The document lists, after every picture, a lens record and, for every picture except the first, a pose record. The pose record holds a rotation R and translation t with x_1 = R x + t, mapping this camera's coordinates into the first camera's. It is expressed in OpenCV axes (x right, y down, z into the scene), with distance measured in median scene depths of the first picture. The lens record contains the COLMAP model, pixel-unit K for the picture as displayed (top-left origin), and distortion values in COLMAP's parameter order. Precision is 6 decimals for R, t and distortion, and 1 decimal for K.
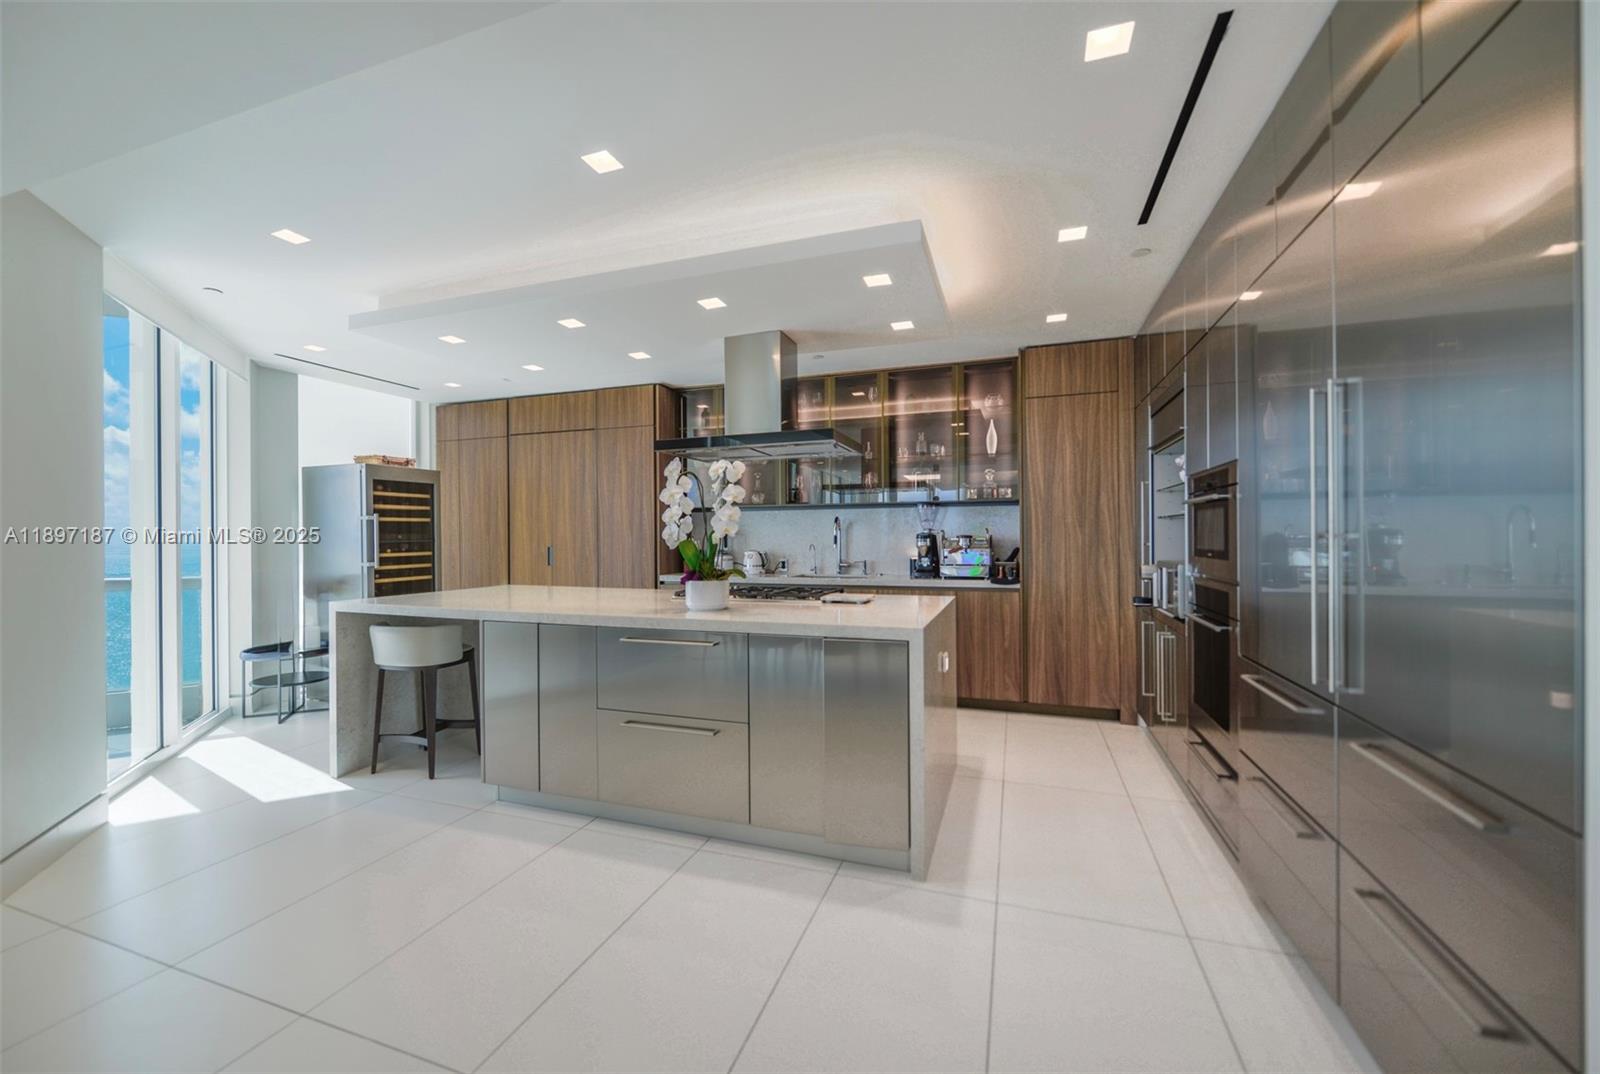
lens RADIAL K [[631.1, 0, 808.0], [0, 631.1, 536.6], [0, 0, 1]] dist [-0.000108, -0.001243]
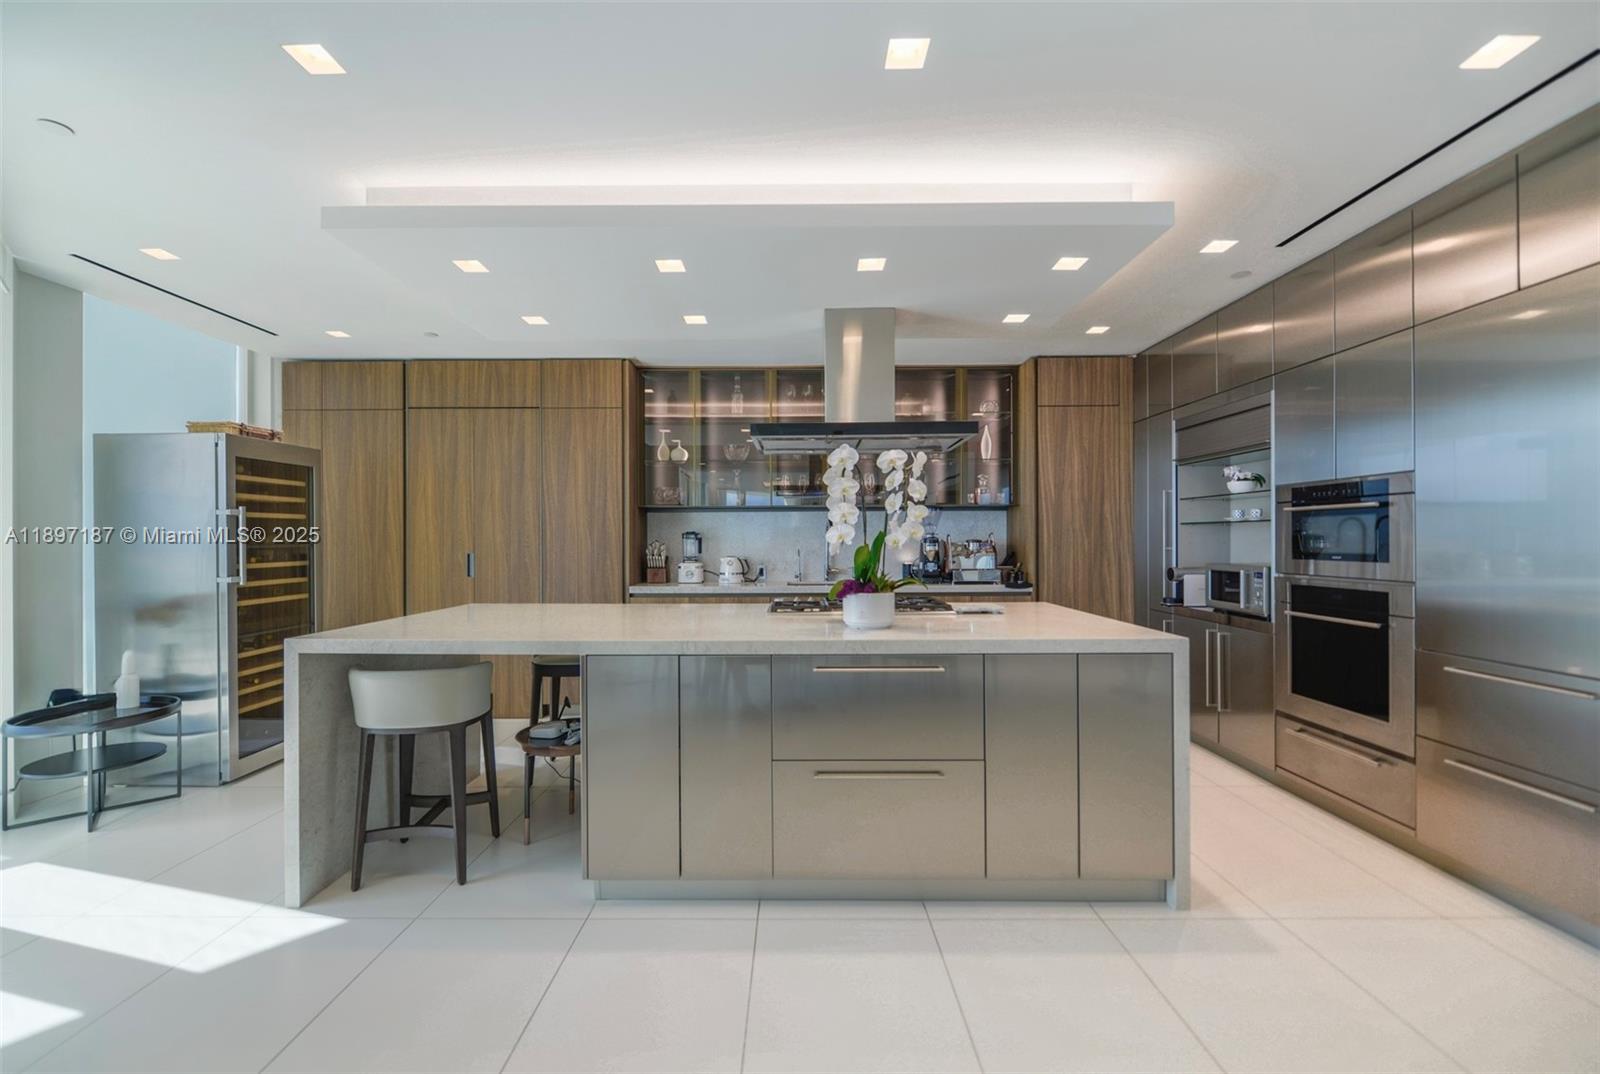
lens RADIAL K [[631.1, 0, 797.7], [0, 631.1, 537.9], [0, 0, 1]] dist [-0.000108, -0.001243]
pose [[0.946807, 0.003208, 0.321785, -0.337349], [-0.001644, 0.999985, -0.005132, 0.000618], [-0.321797, 0.004330, 0.946799, 0.151289]]
